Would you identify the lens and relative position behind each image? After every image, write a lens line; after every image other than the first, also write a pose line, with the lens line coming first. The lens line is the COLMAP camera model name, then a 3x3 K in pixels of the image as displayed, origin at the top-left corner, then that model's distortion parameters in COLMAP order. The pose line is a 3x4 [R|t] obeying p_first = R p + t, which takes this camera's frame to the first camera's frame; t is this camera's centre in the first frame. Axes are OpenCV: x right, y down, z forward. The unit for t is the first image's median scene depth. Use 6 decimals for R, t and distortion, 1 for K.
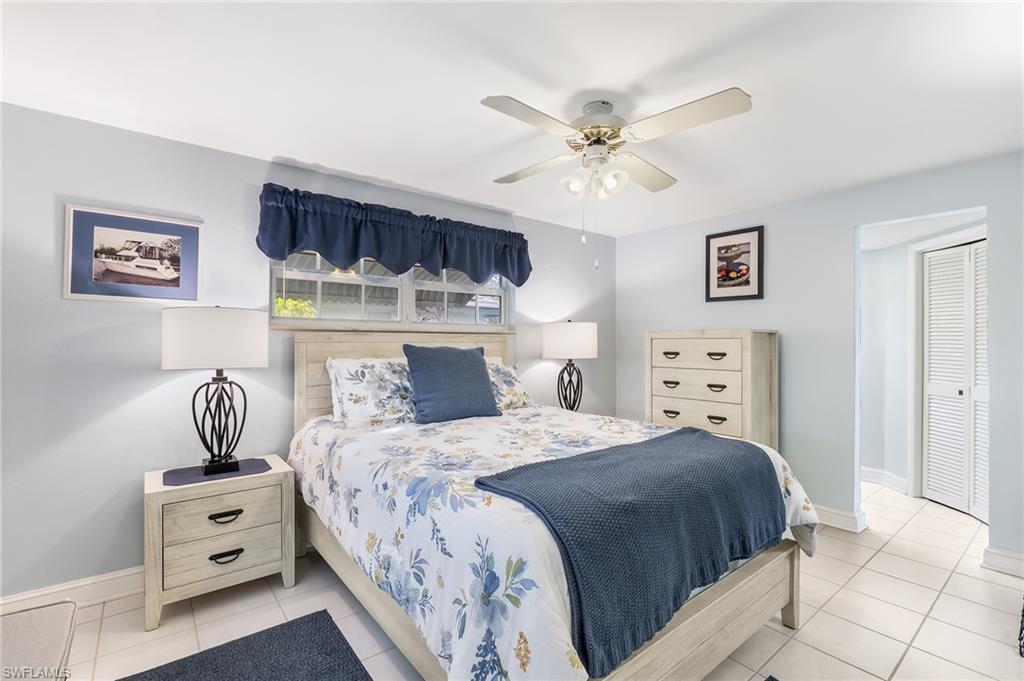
lens RADIAL K [[455.1, 0, 507.7], [0, 455.1, 339.1], [0, 0, 1]] dist [-0.024424, -0.000284]
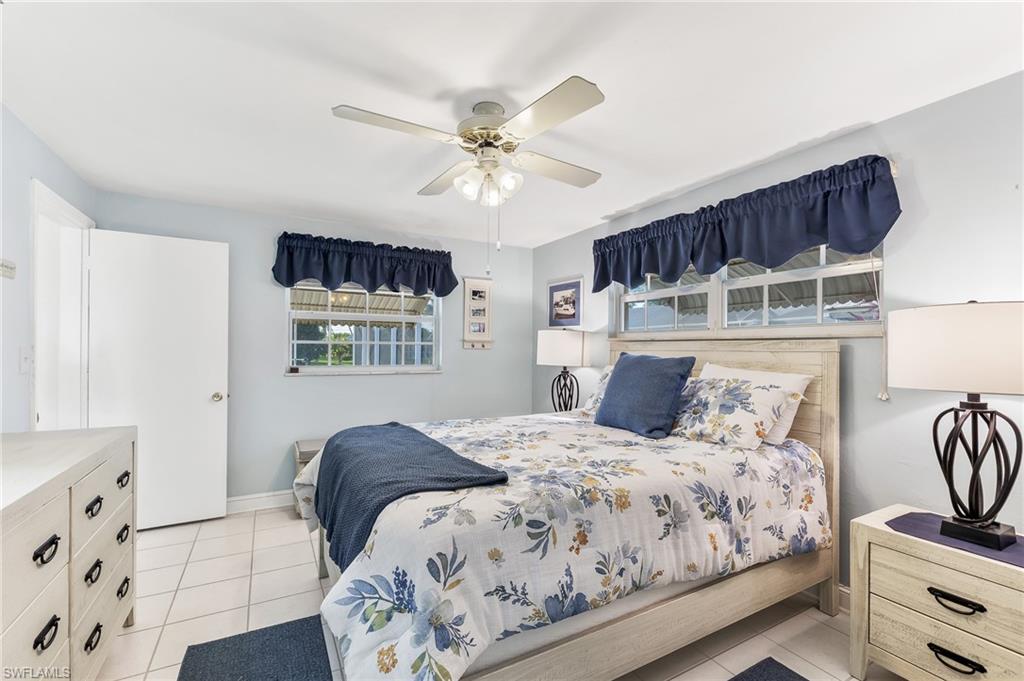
lens RADIAL K [[444.0, 0, 508.8], [0, 444.0, 346.8], [0, 0, 1]] dist [0.002942, -0.000089]
pose [[-0.168124, -0.015767, -0.985640, 0.764837], [-0.014244, 0.999807, -0.013564, 0.015608], [0.985663, 0.011759, -0.168316, 0.811392]]
